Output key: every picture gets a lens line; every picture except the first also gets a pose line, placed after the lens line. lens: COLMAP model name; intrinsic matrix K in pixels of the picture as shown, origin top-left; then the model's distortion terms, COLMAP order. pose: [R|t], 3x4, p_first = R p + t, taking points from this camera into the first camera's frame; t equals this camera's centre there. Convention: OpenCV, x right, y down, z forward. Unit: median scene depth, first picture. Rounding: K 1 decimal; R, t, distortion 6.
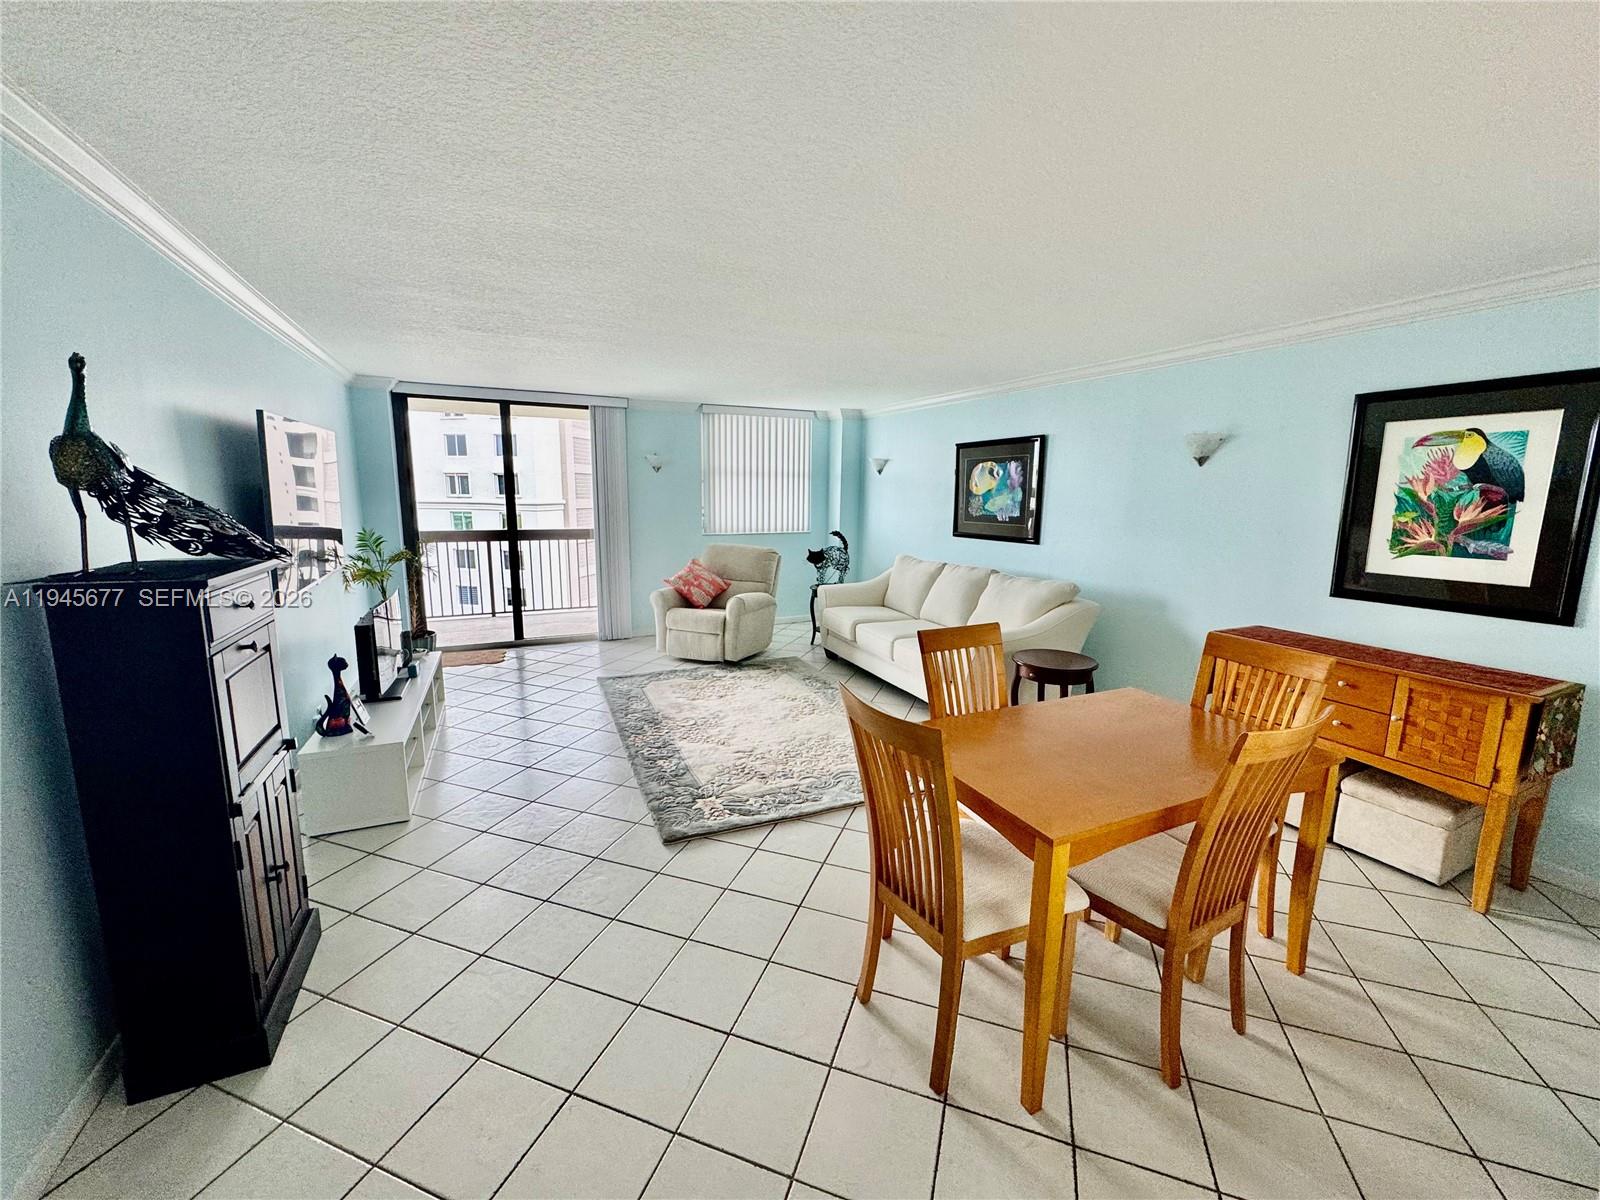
lens RADIAL K [[639.1, 0, 800.0], [0, 639.1, 600.0], [0, 0, 1]] dist [-0.005729, 0.000150]
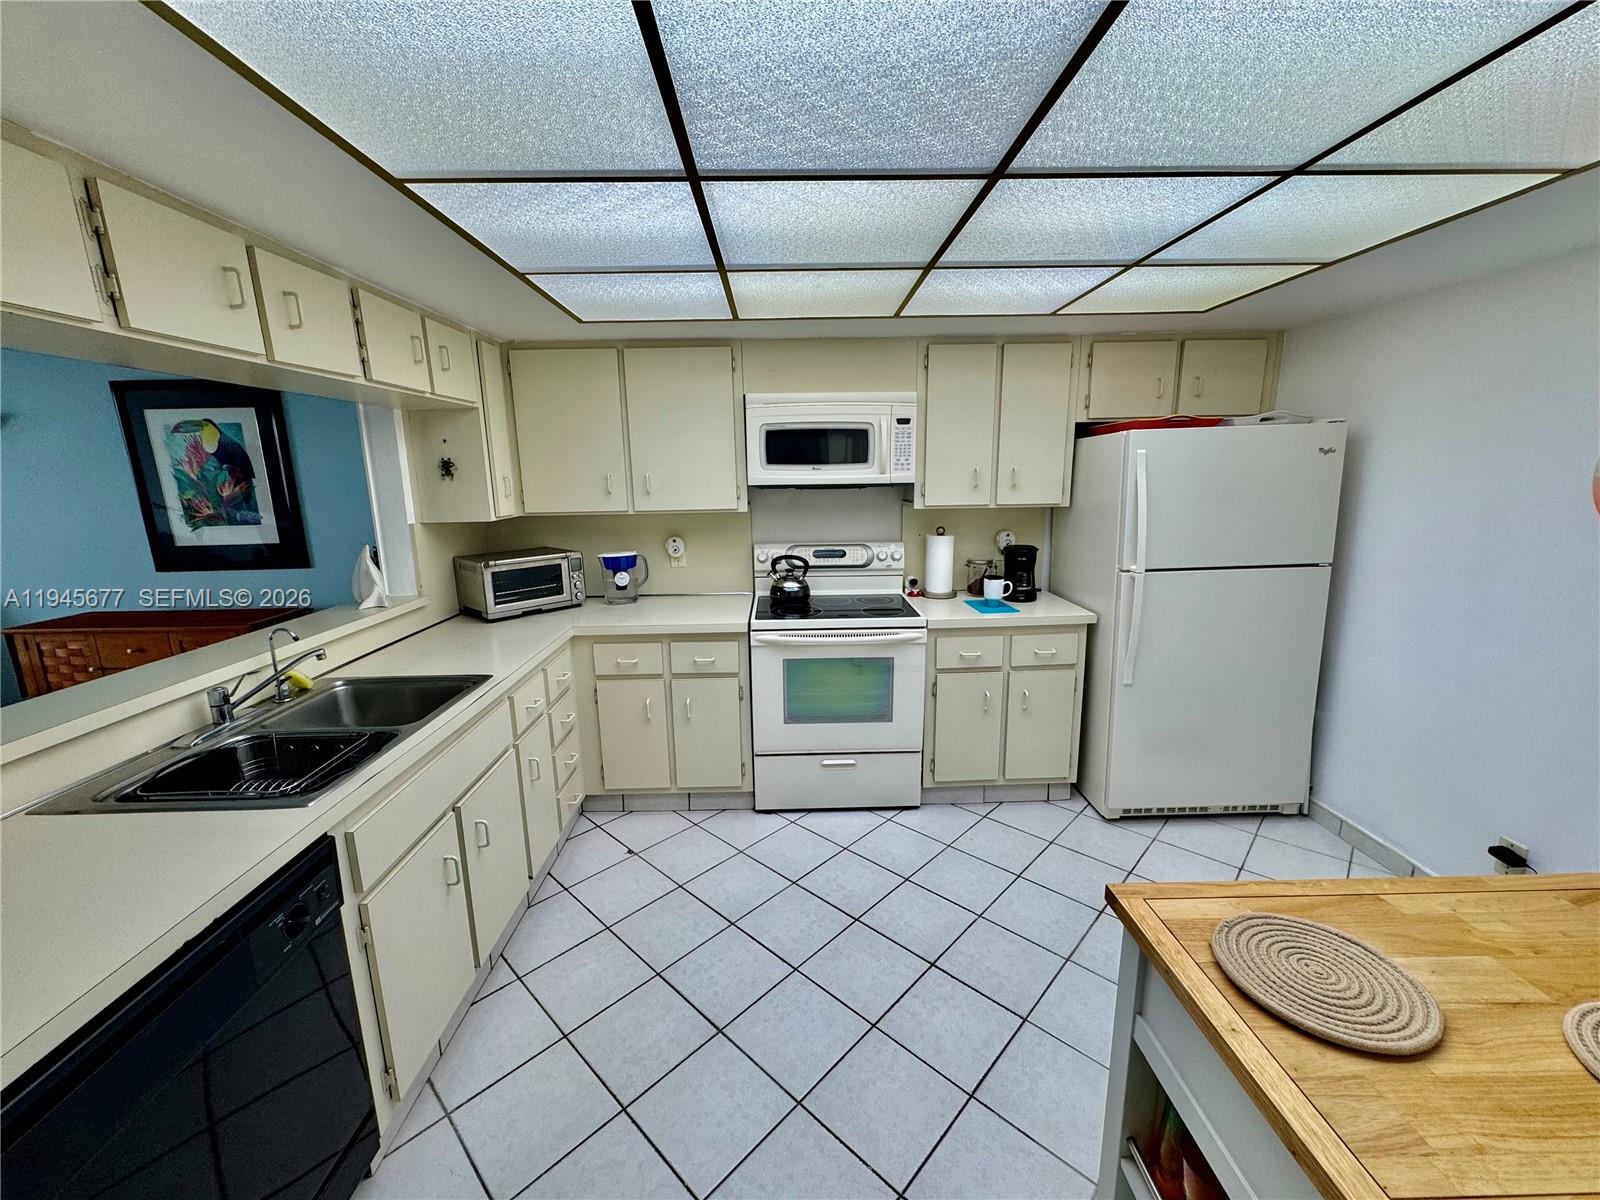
lens RADIAL K [[639.1, 0, 800.0], [0, 639.1, 600.0], [0, 0, 1]] dist [-0.005729, 0.000150]
pose [[0.412546, -0.196453, 0.889501, 0.194873], [0.173964, 0.975488, 0.134760, 0.051526], [-0.894171, 0.099146, 0.436609, -0.260620]]
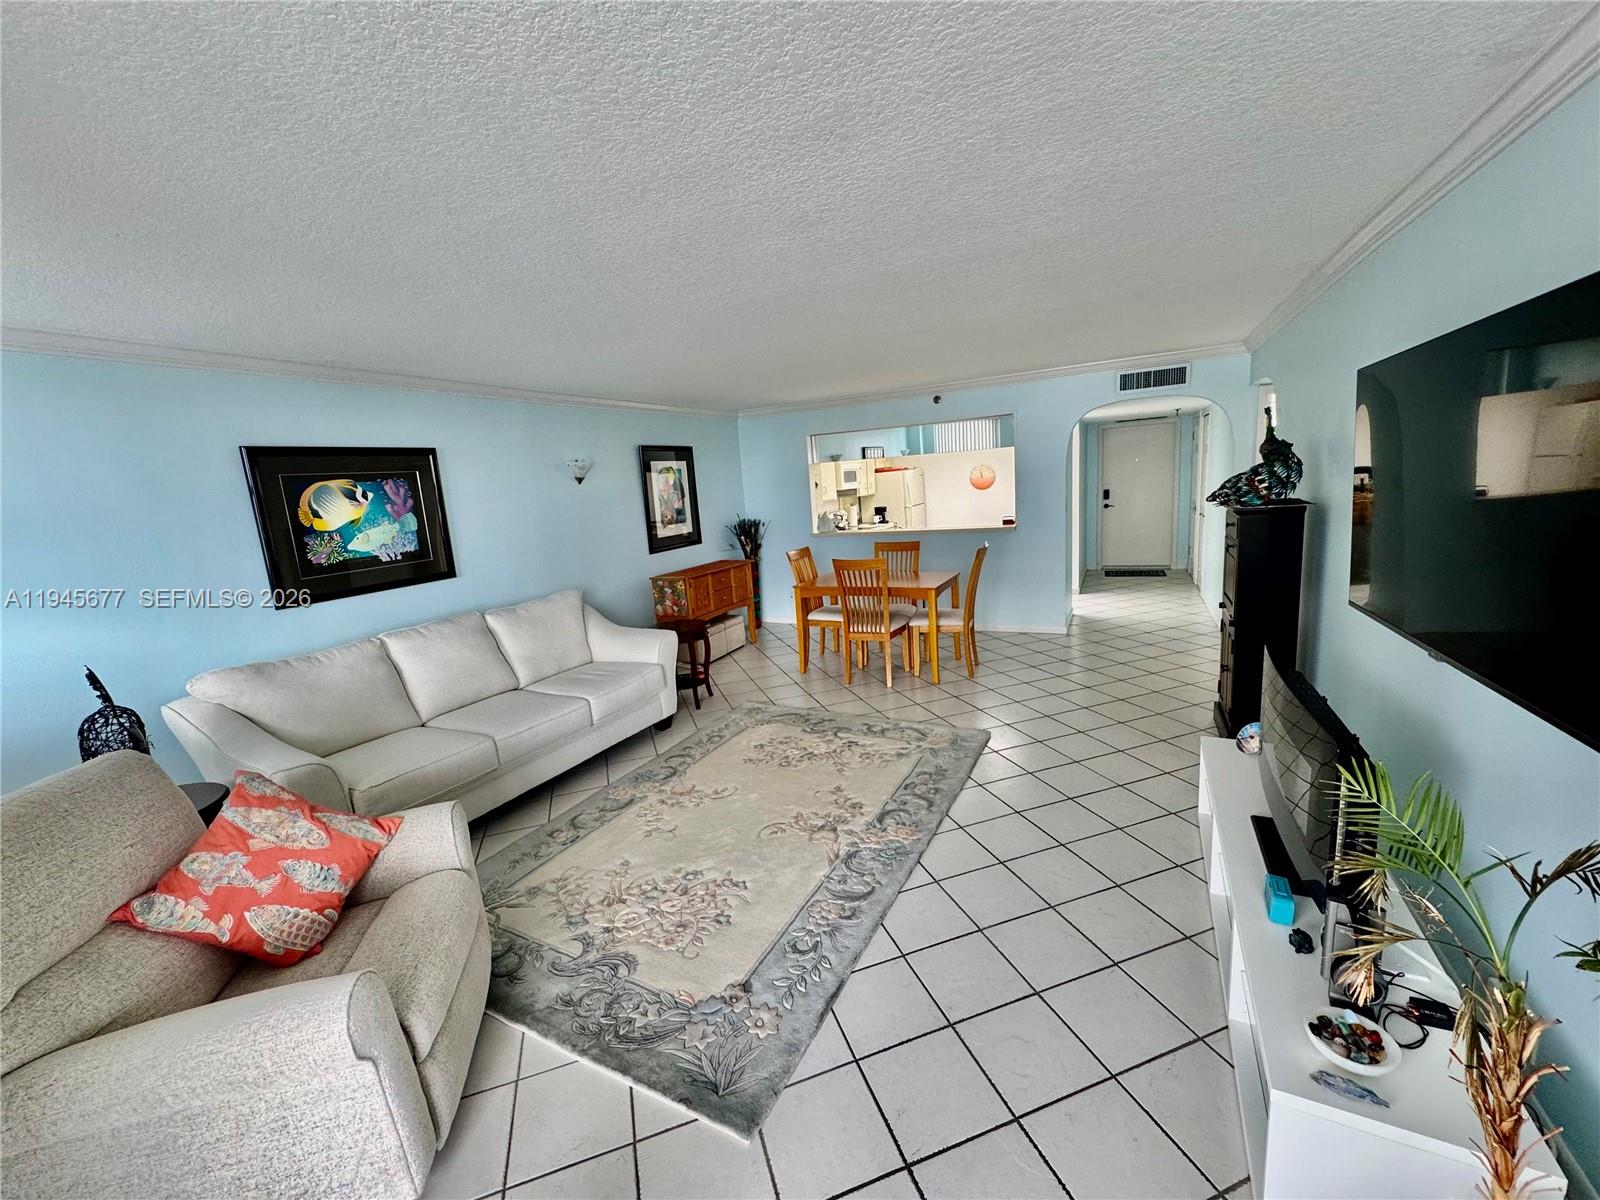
lens RADIAL K [[639.1, 0, 800.0], [0, 639.1, 600.0], [0, 0, 1]] dist [-0.005729, 0.000150]
pose [[-0.612122, -0.111144, 0.782914, -0.532845], [0.195652, 0.938003, 0.286131, -0.196914], [-0.766177, 0.328326, -0.552426, 1.051386]]
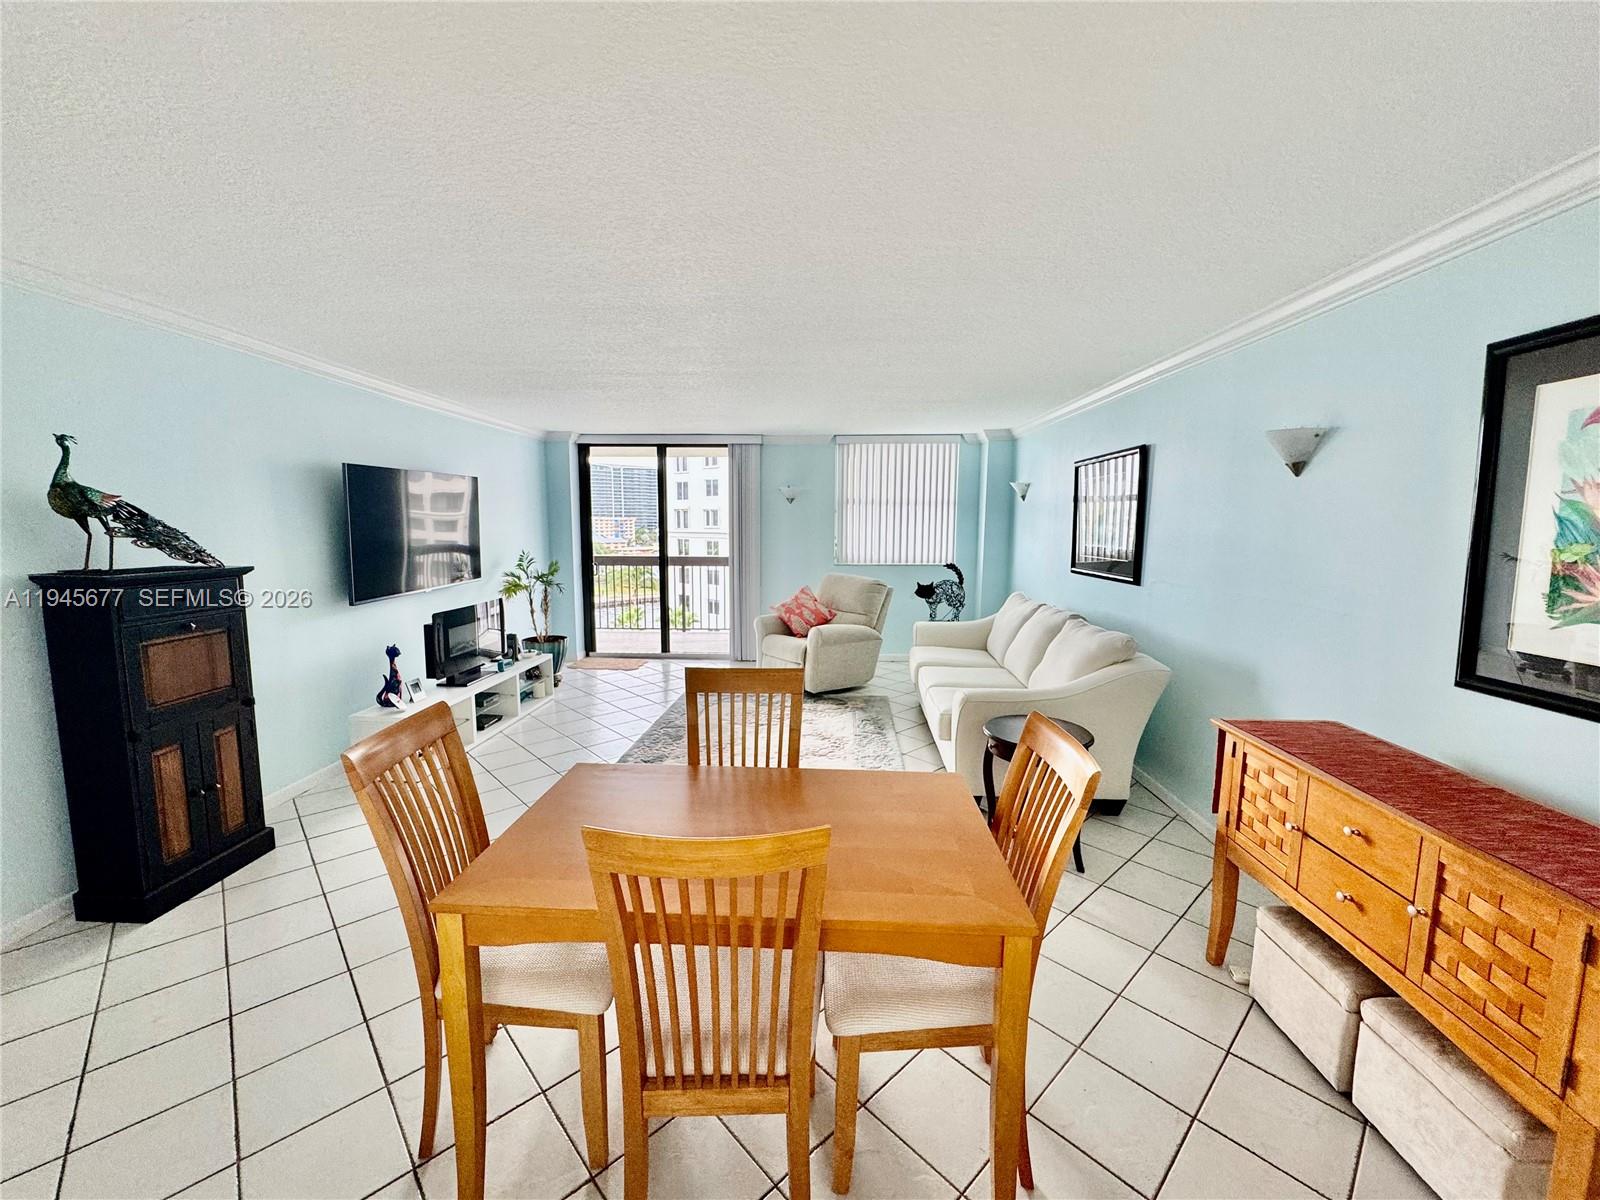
lens RADIAL K [[639.1, 0, 800.0], [0, 639.1, 600.0], [0, 0, 1]] dist [-0.005729, 0.000150]
pose [[0.885942, 0.049202, -0.461178, 0.342457], [-0.072165, 0.996870, -0.032278, -0.013763], [0.458147, 0.061877, 0.886720, 0.119486]]
